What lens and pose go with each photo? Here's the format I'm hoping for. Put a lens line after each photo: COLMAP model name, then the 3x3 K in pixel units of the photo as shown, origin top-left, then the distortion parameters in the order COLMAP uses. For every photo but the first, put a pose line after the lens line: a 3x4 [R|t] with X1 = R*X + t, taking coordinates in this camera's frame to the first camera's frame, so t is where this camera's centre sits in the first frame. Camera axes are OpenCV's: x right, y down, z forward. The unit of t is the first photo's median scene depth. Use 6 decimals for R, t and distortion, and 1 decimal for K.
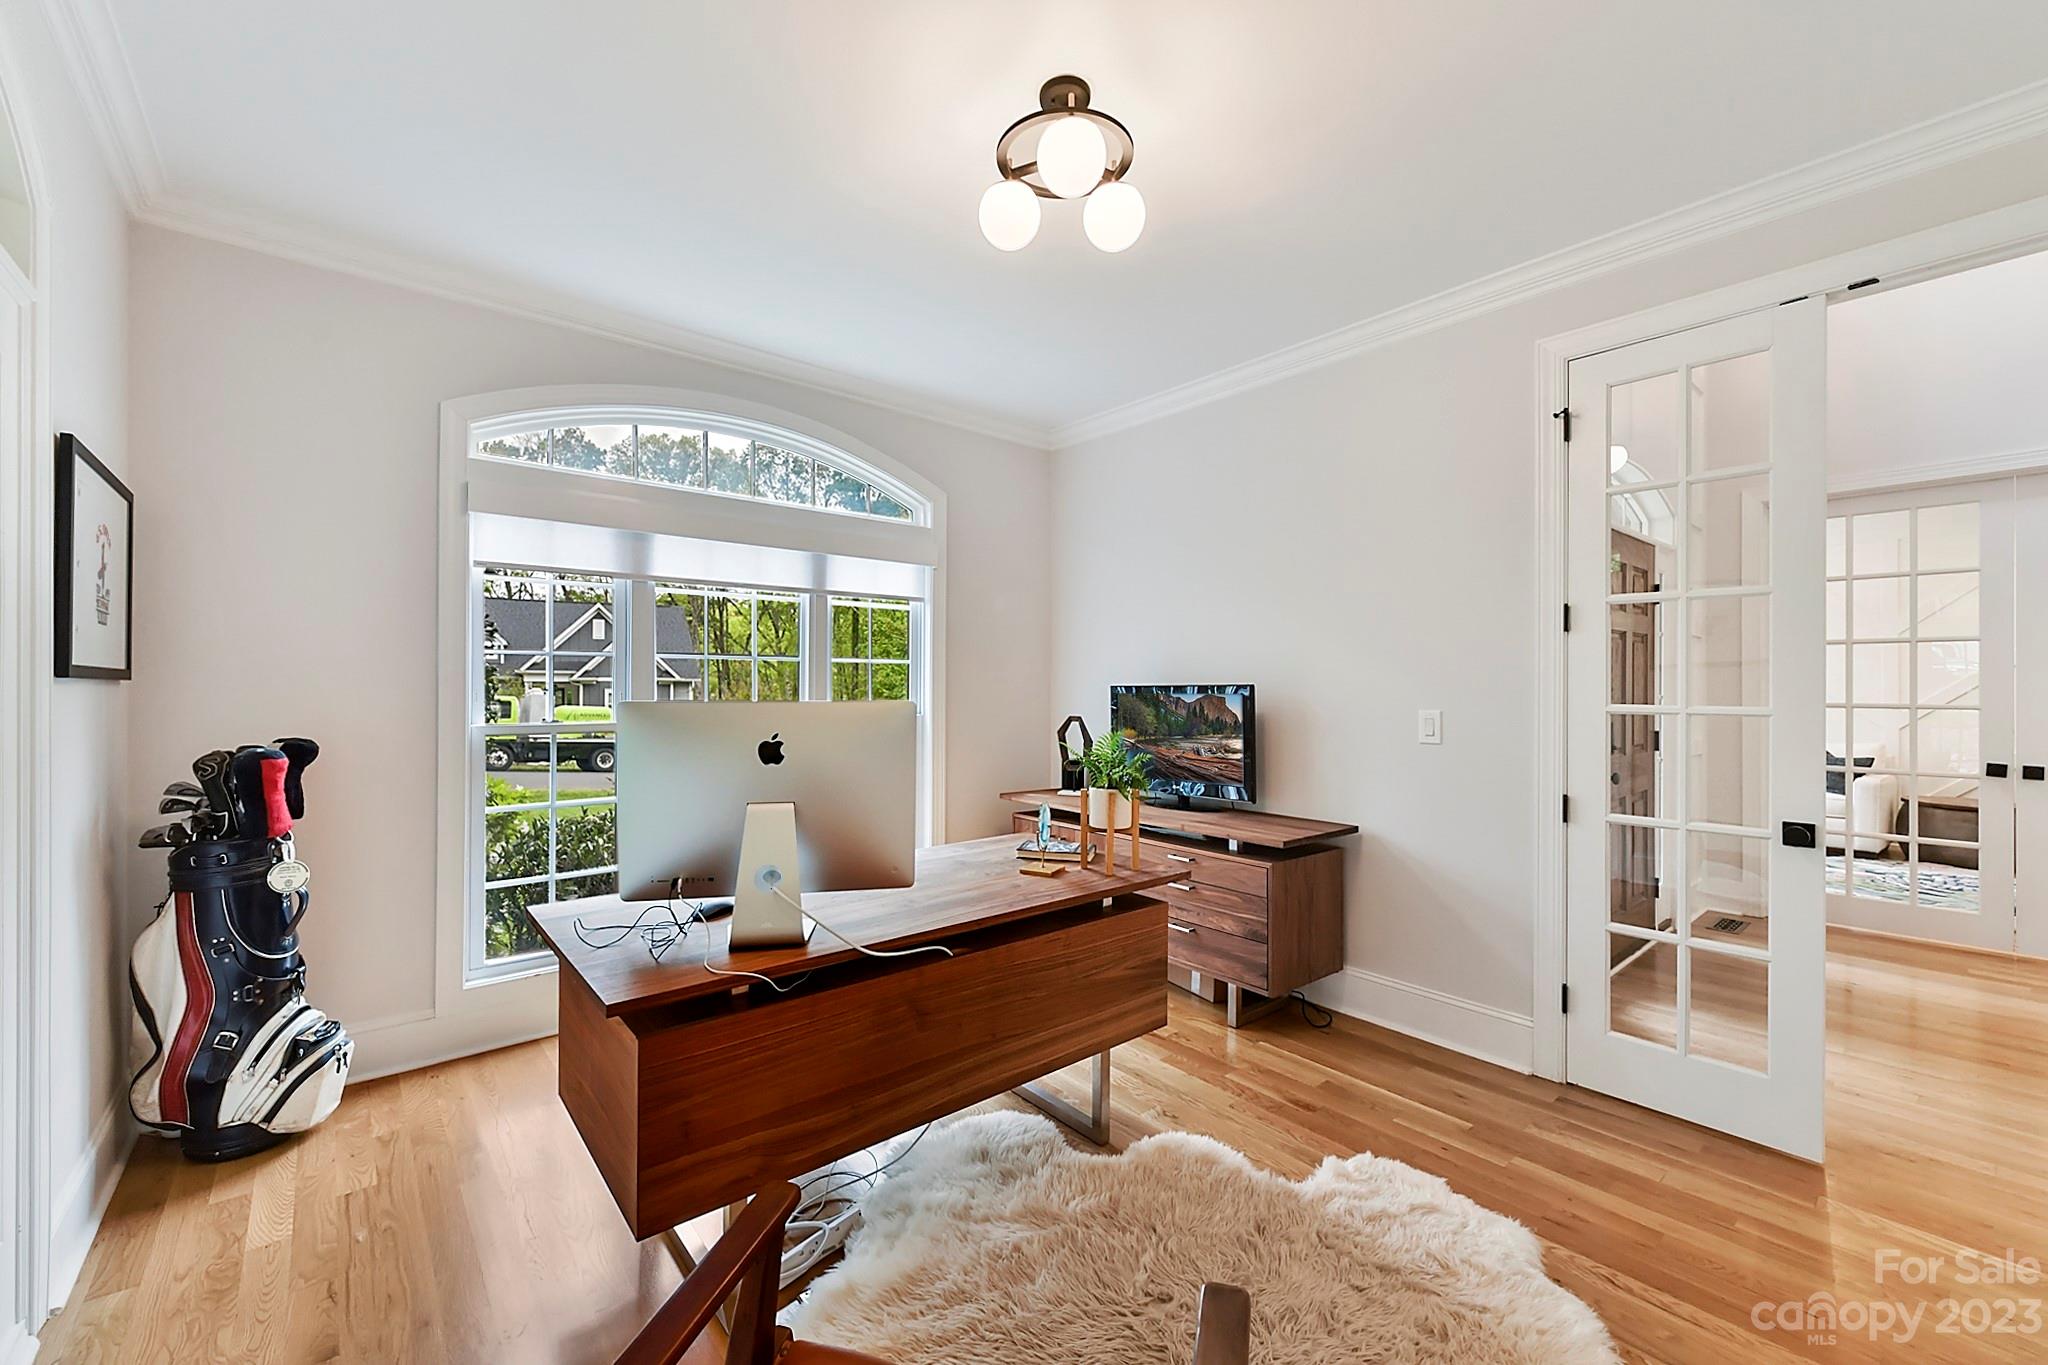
lens RADIAL K [[822.3, 0, 1016.6], [0, 822.3, 688.8], [0, 0, 1]] dist [0.005195, -0.001395]
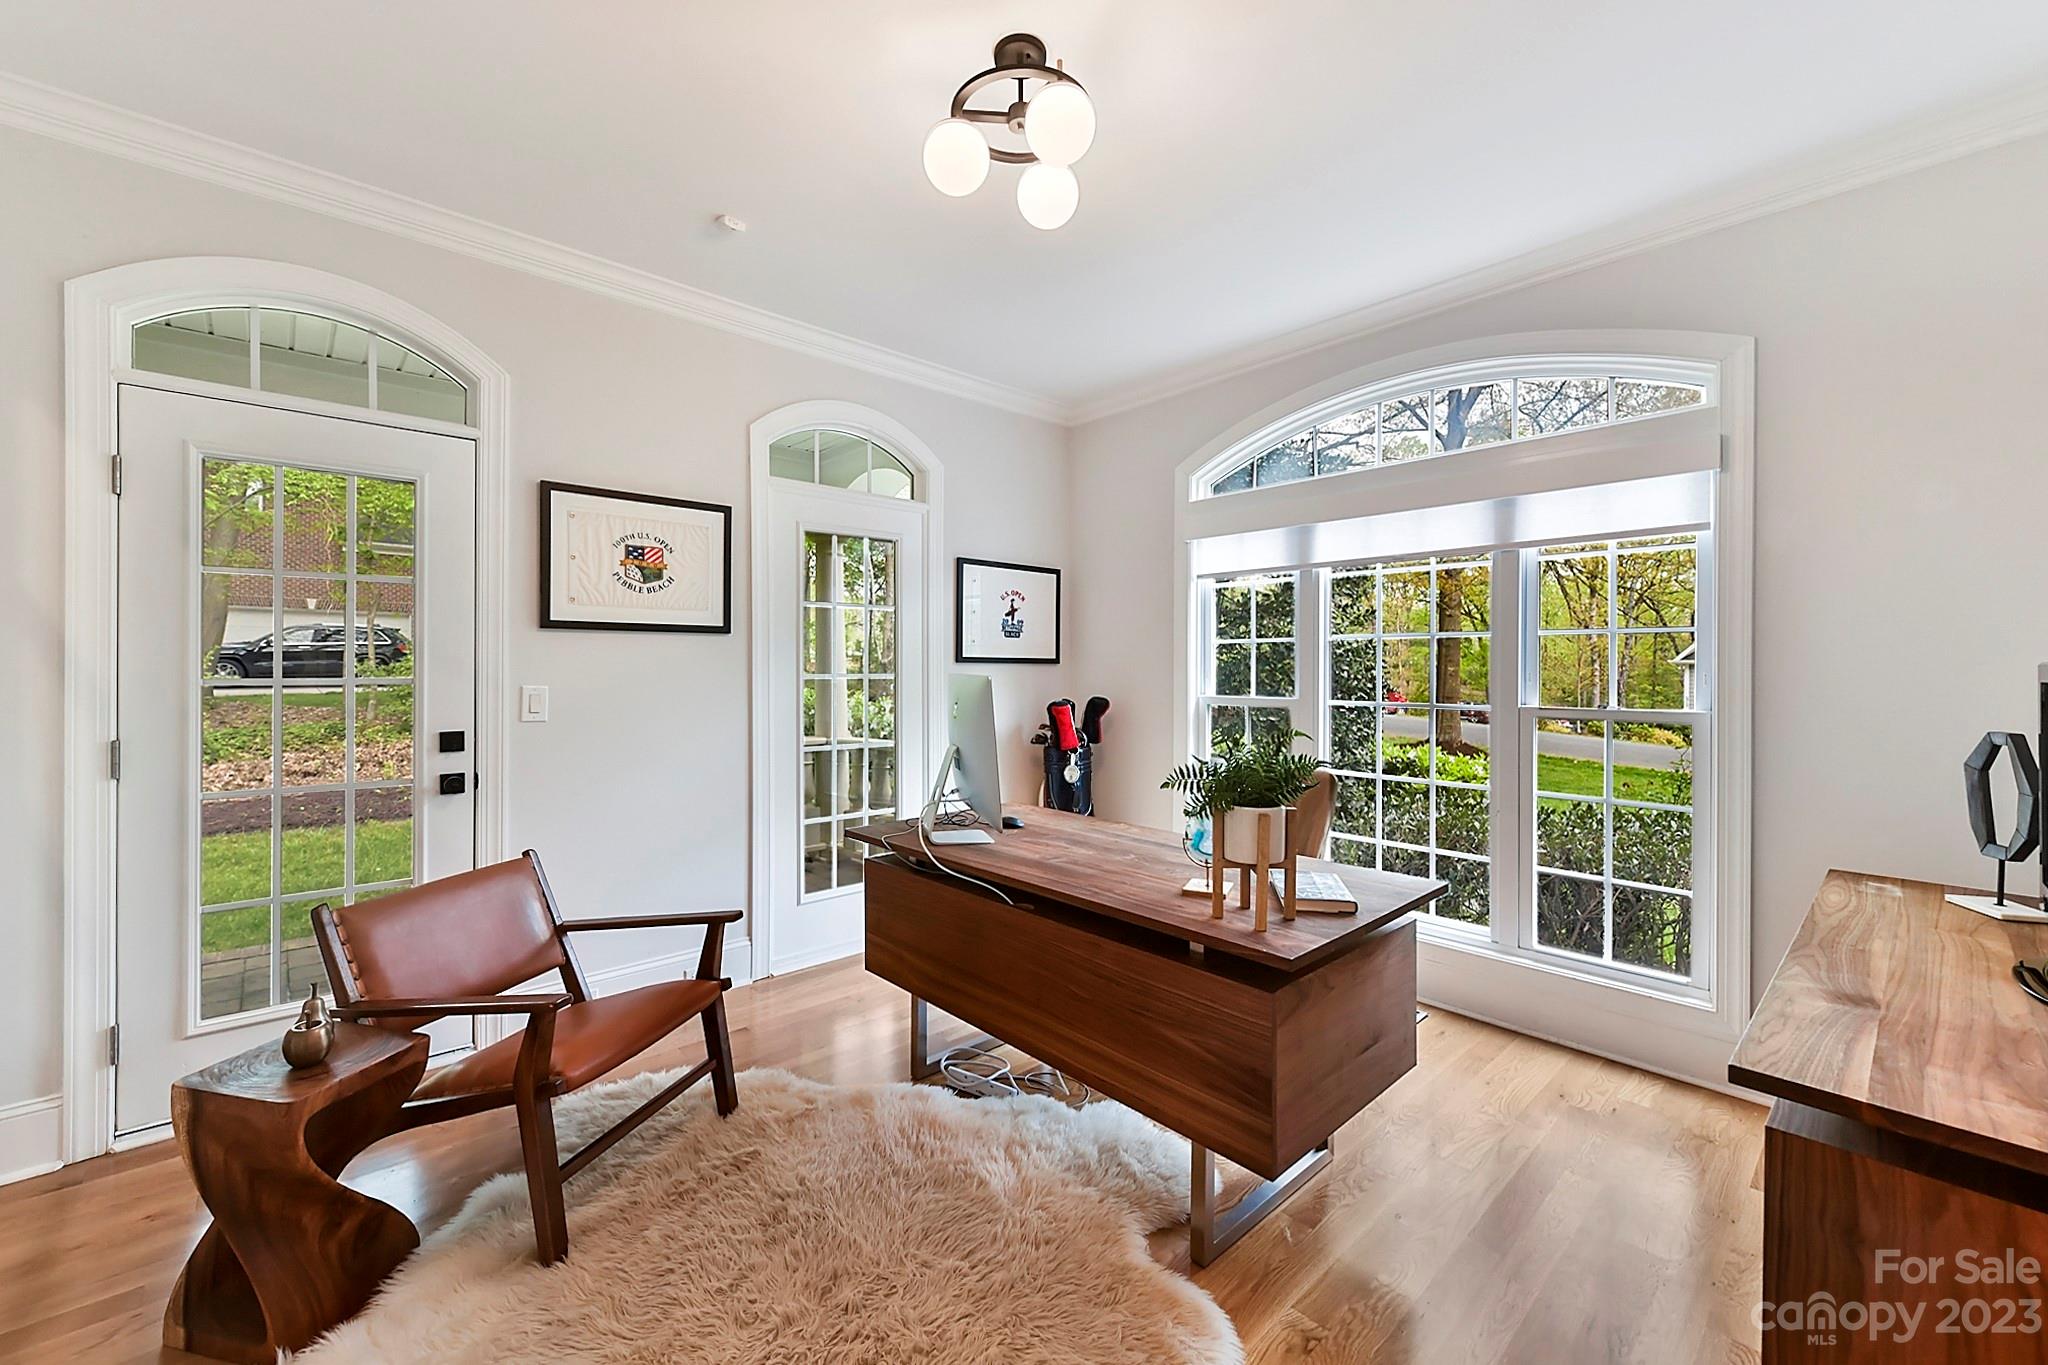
lens RADIAL K [[822.3, 0, 1010.9], [0, 822.3, 668.7], [0, 0, 1]] dist [0.005195, -0.001395]
pose [[0.030666, 0.001037, -0.999529, 0.874551], [-0.003448, 0.999994, 0.000932, 0.000005], [0.999524, 0.003418, 0.030669, 0.807585]]
